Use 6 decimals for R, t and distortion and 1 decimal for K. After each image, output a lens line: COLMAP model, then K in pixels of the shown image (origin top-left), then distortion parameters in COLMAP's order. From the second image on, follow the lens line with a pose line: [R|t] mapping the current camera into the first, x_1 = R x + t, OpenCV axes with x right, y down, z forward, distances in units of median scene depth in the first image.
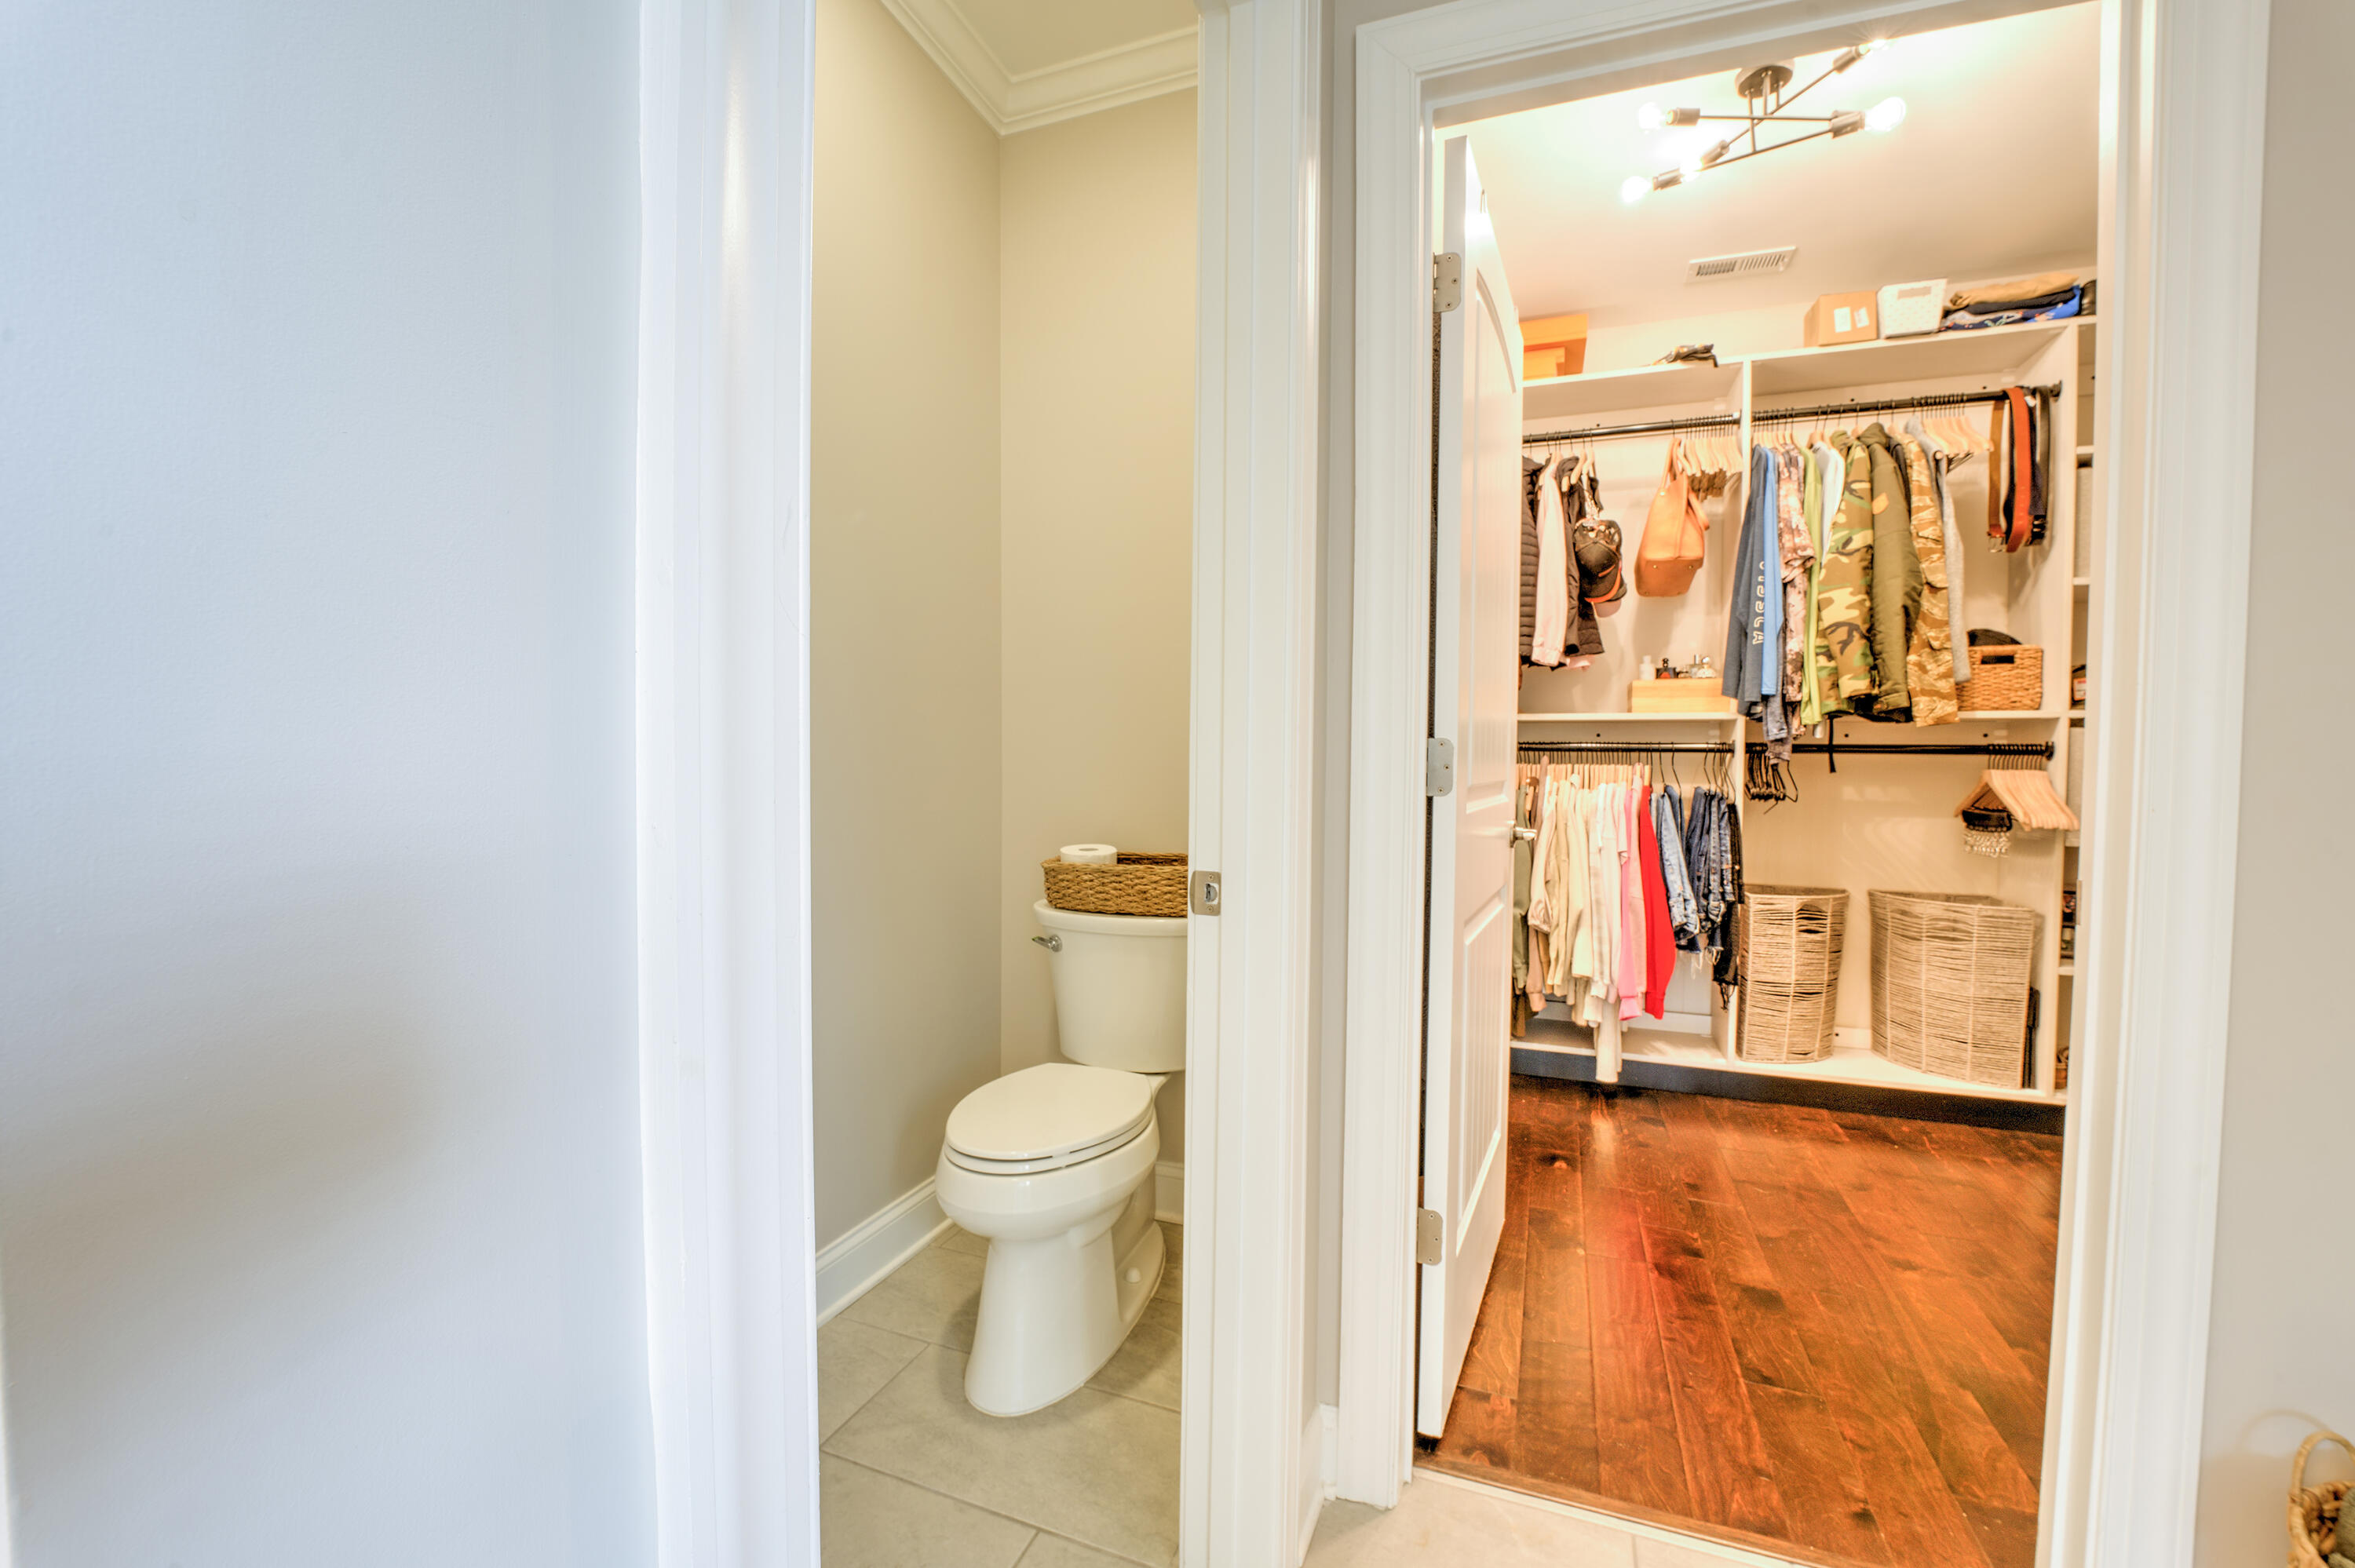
lens RADIAL K [[948.6, 0, 1175.2], [0, 948.6, 781.4], [0, 0, 1]] dist [-0.028742, 0.002977]
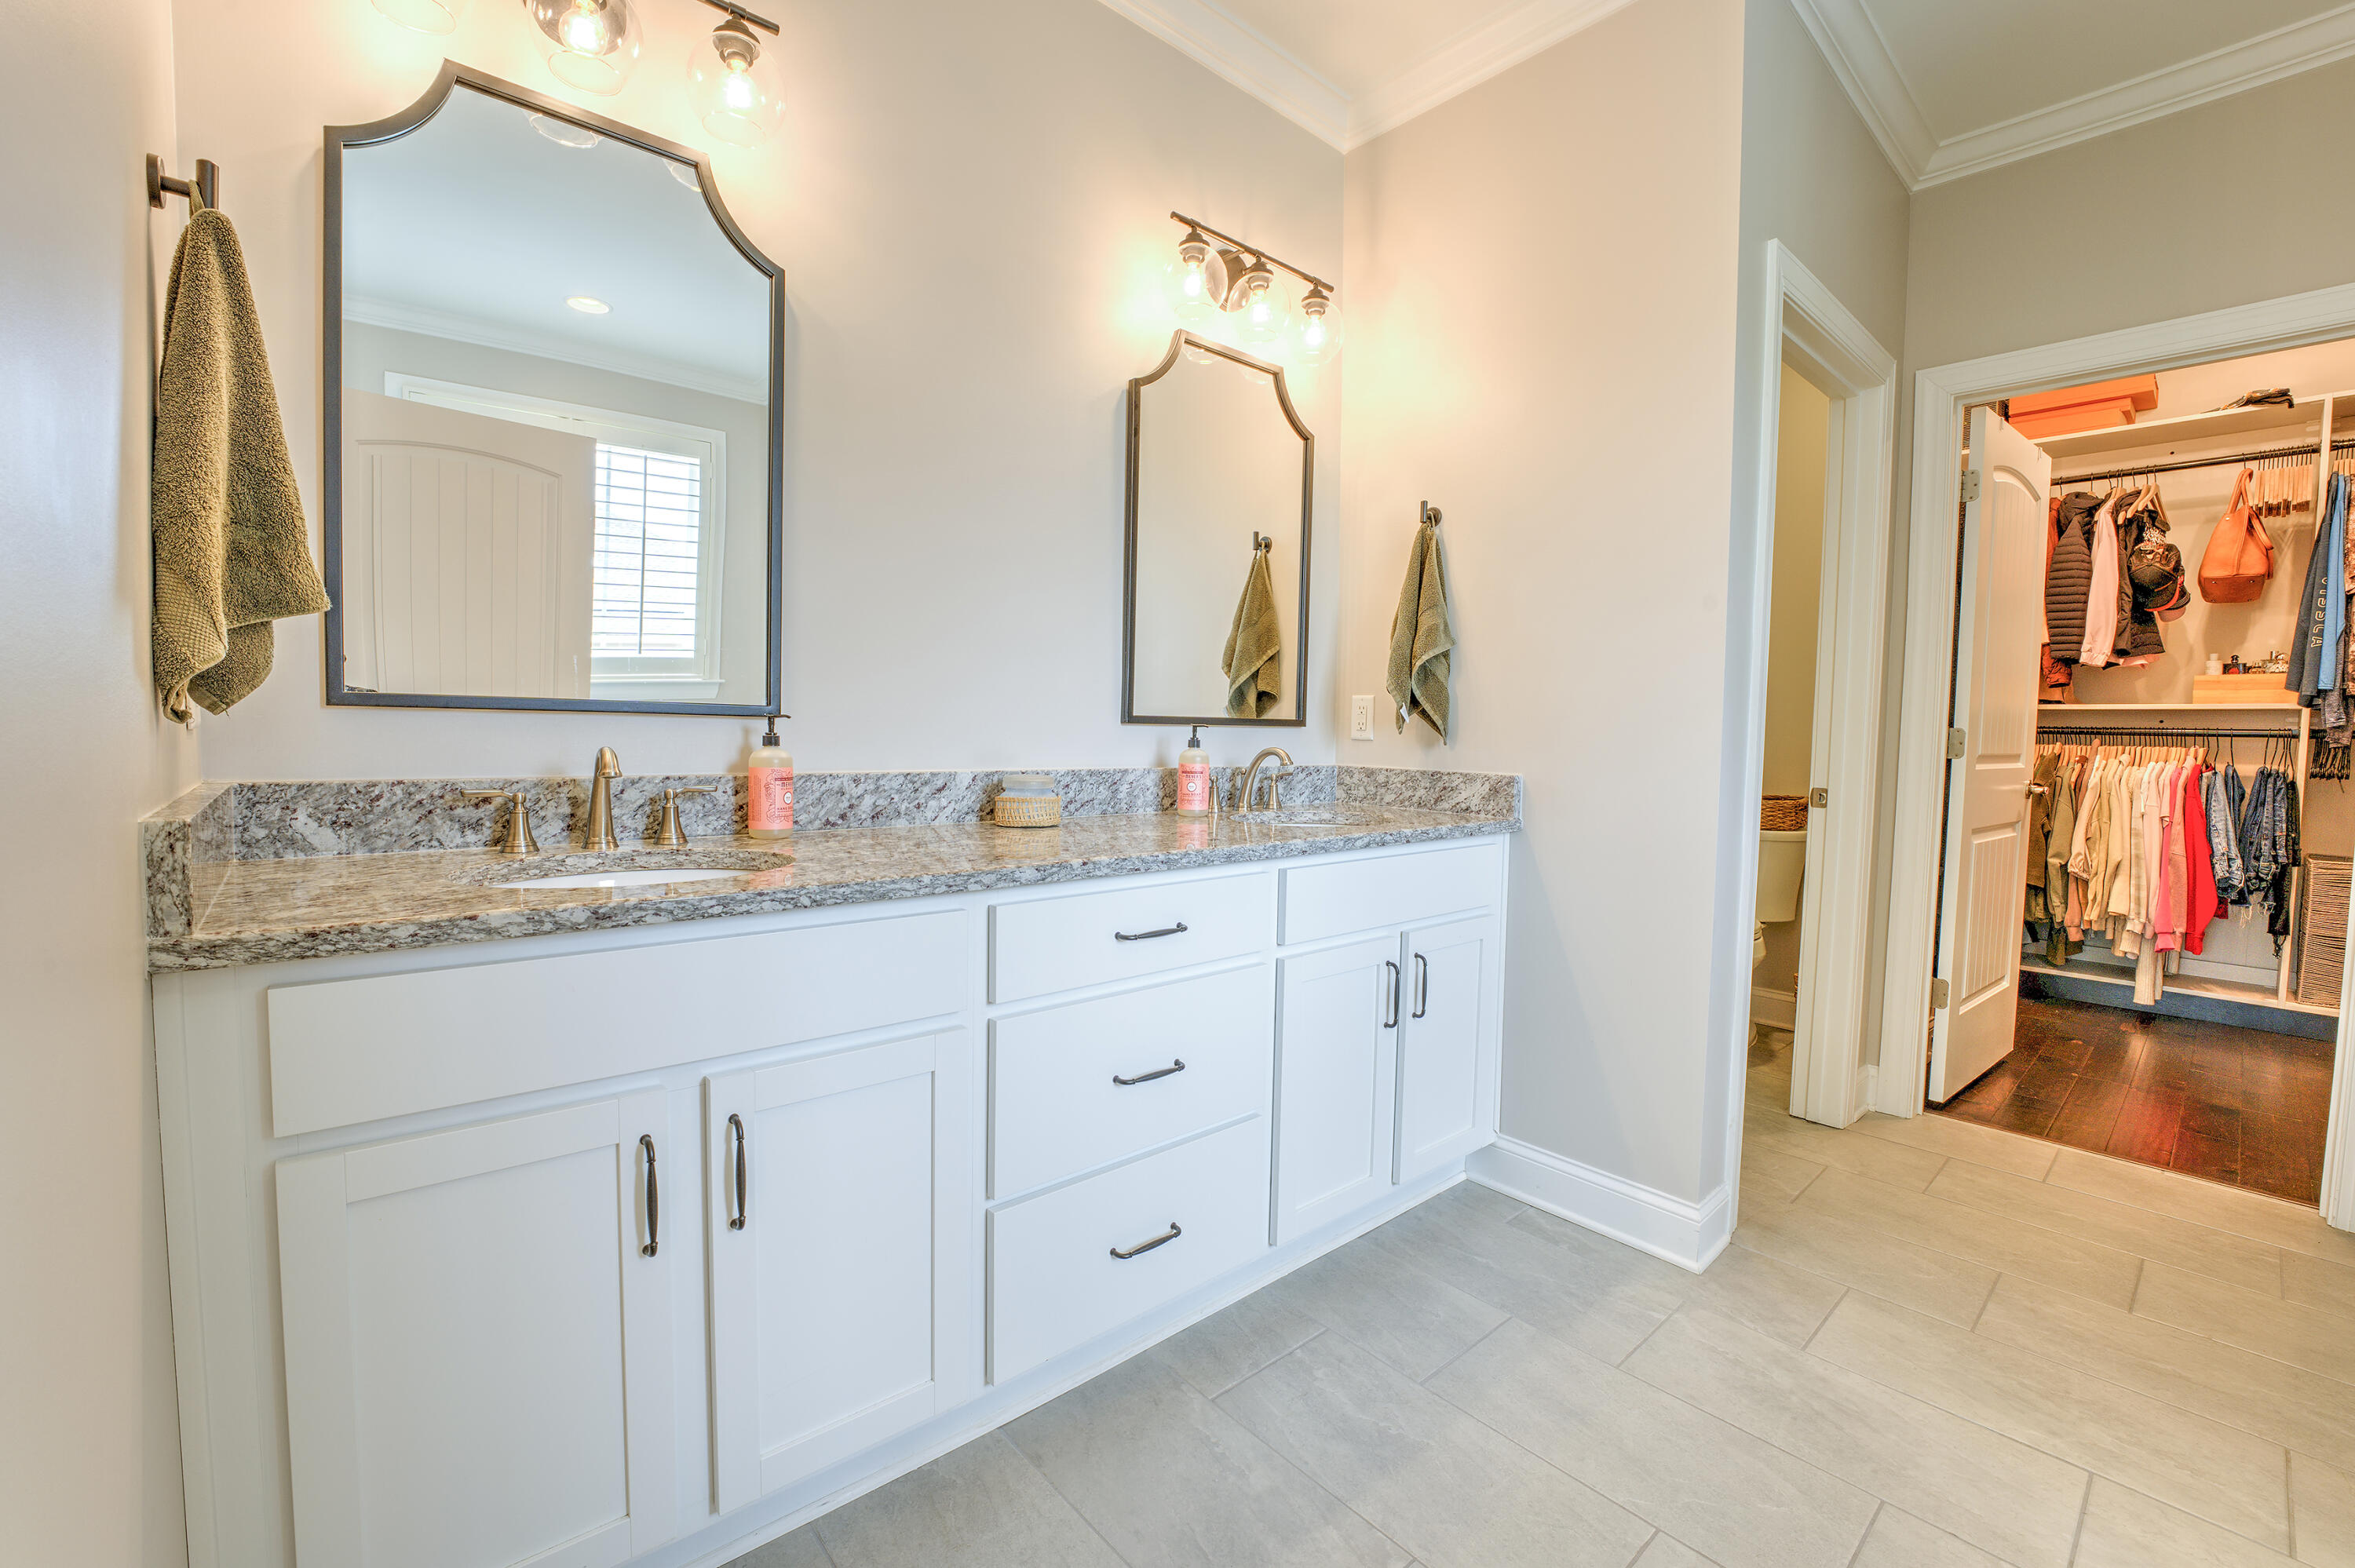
lens RADIAL K [[958.5, 0, 1224.5], [0, 958.5, 775.8], [0, 0, 1]] dist [-0.008728, -0.000213]
pose [[0.903191, 0.029682, -0.428211, -0.104477], [-0.021956, 0.999495, 0.022971, 0.018682], [0.428676, -0.011346, 0.903387, -0.639258]]
